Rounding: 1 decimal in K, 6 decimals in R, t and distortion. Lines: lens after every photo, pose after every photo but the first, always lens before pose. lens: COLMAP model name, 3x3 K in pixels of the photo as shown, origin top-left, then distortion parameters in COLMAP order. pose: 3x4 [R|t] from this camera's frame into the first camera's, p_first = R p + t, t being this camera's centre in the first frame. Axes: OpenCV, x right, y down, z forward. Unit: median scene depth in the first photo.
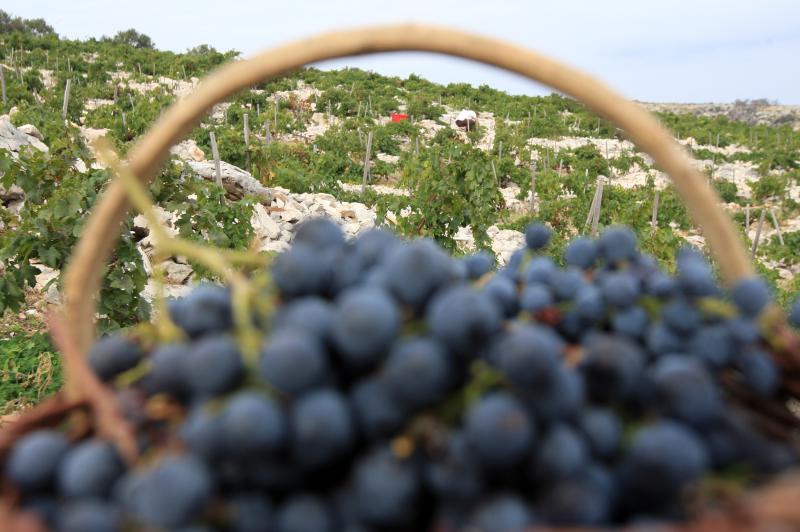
lens RADIAL K [[651.6, 0, 400.0], [0, 651.6, 266.0], [0, 0, 1]] dist [-0.001023, -0.000936]
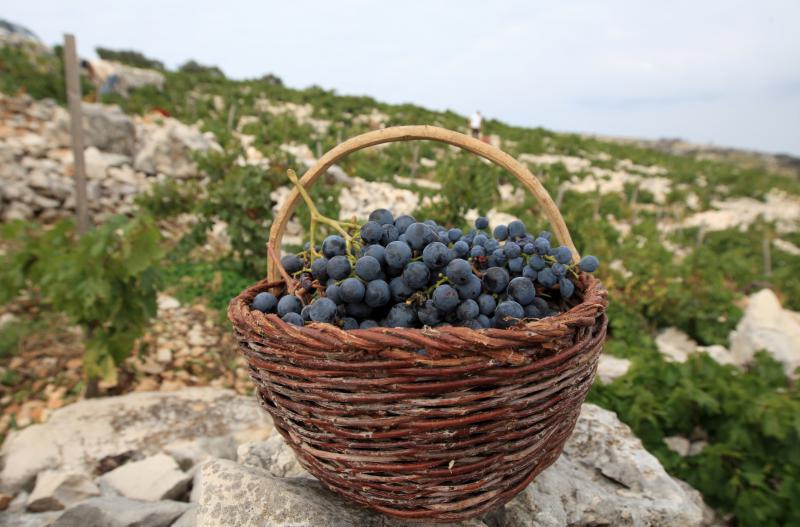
lens RADIAL K [[615.2, 0, 400.0], [0, 615.2, 263.5], [0, 0, 1]] dist [-0.135347, -0.000252]
pose [[0.994257, 0.064560, -0.085352, 0.056813], [-0.059871, 0.996611, 0.056409, -0.004810], [0.088705, -0.050975, 0.994753, -0.481585]]
